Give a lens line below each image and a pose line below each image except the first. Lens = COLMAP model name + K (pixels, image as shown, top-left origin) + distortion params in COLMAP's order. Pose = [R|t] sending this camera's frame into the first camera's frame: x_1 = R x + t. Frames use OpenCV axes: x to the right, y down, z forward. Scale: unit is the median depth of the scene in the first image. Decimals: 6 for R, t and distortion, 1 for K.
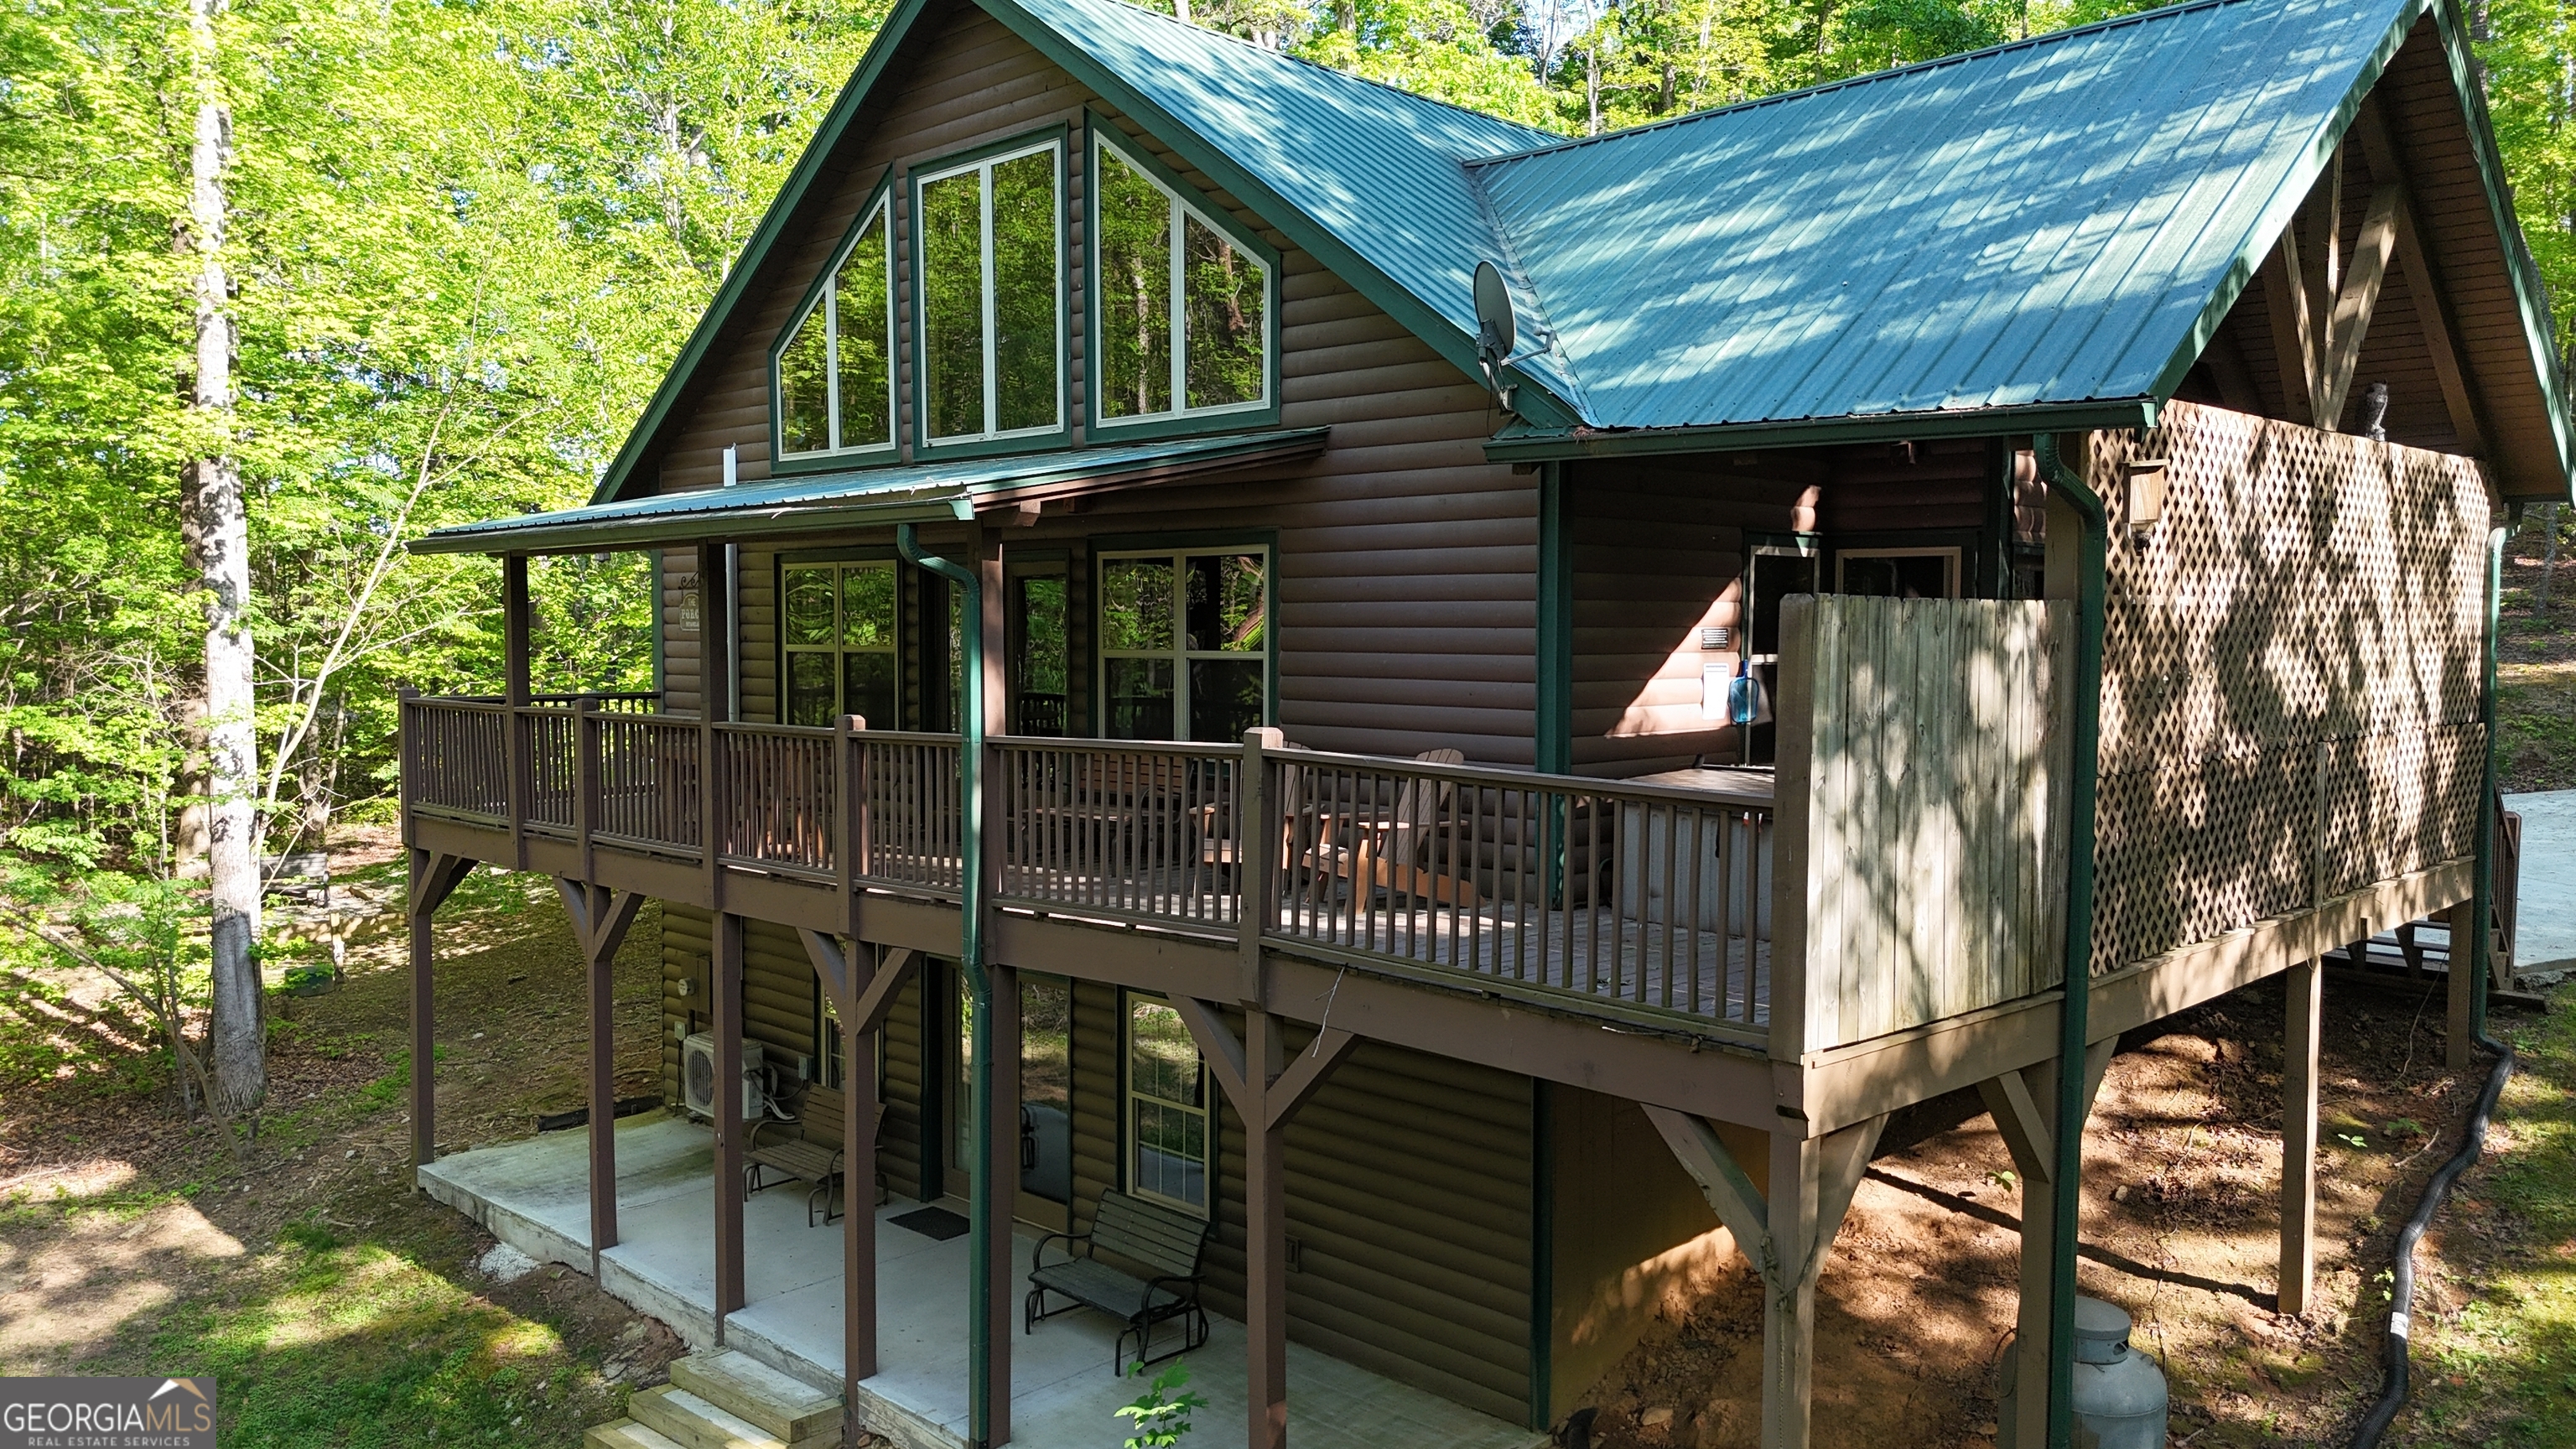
lens RADIAL K [[1911.6, 0, 1304.5], [0, 1911.6, 731.7], [0, 0, 1]] dist [0.009905, 0.004684]
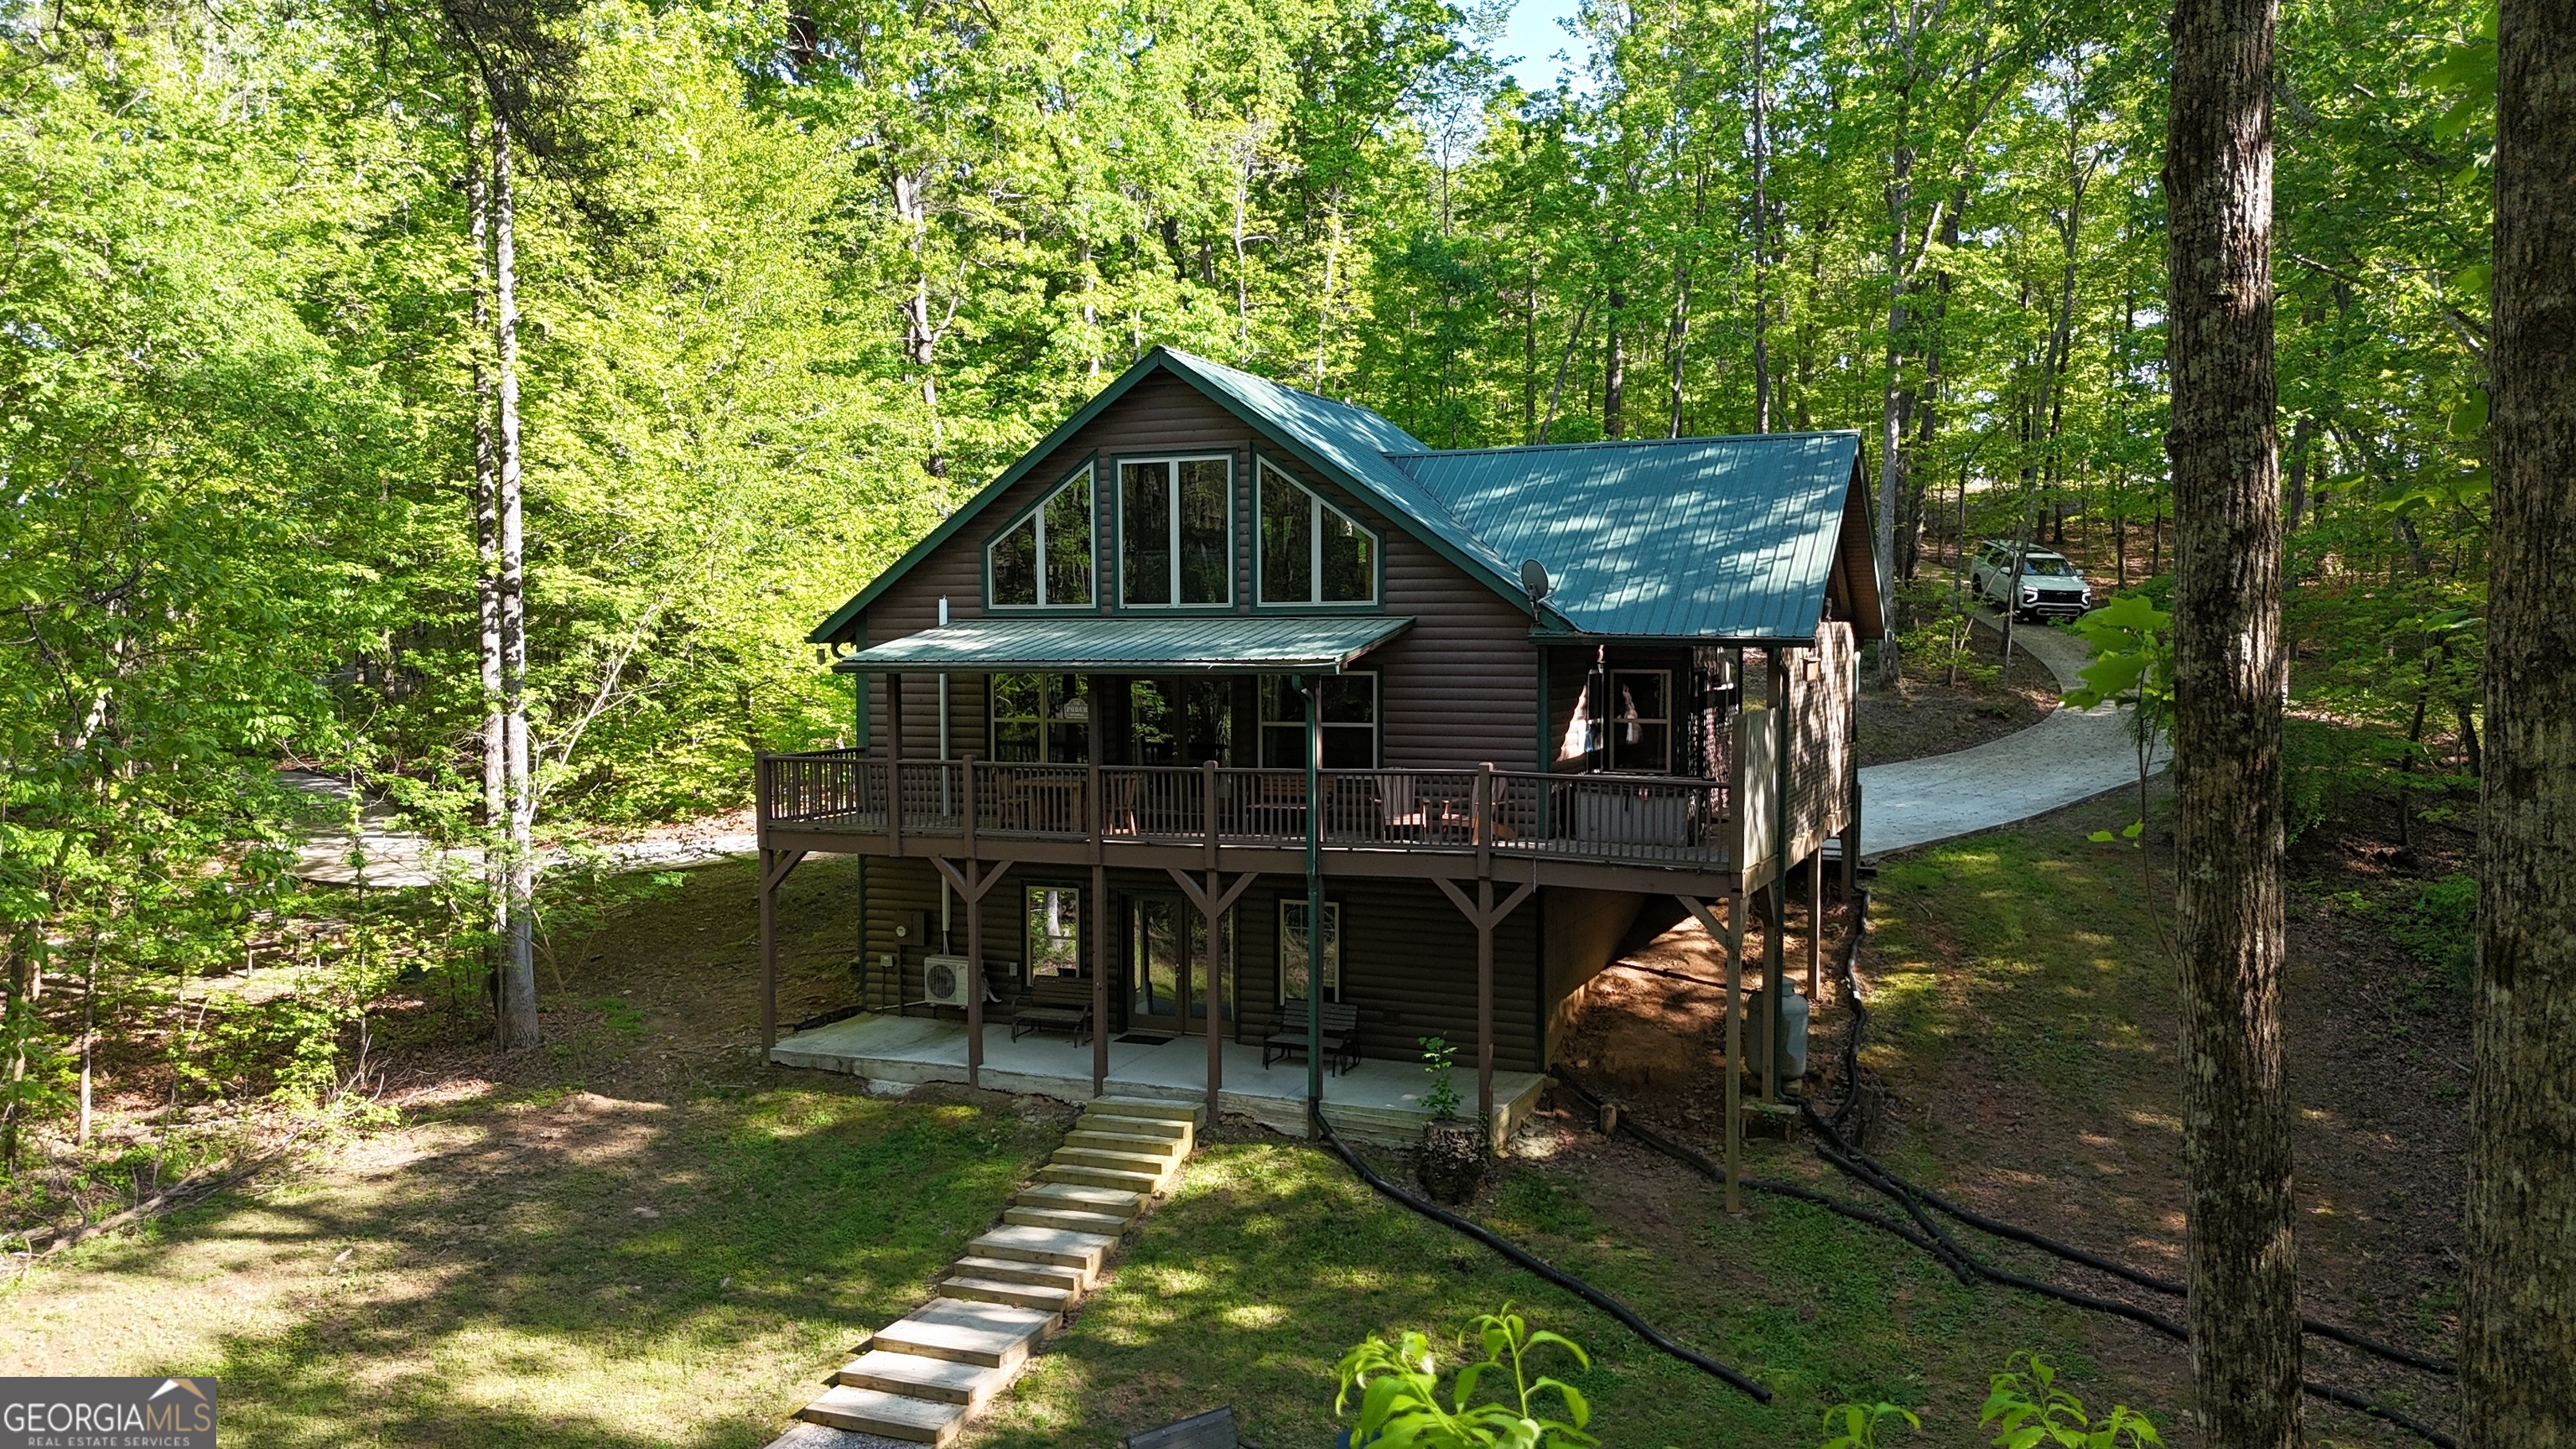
lens RADIAL K [[1911.6, 0, 1278.1], [0, 1911.6, 714.5], [0, 0, 1]] dist [0.009905, 0.004684]
pose [[0.933765, -0.022818, 0.357158, -0.875476], [0.027323, 0.999598, -0.007571, -0.039149], [-0.356841, 0.016829, 0.934013, -0.903598]]
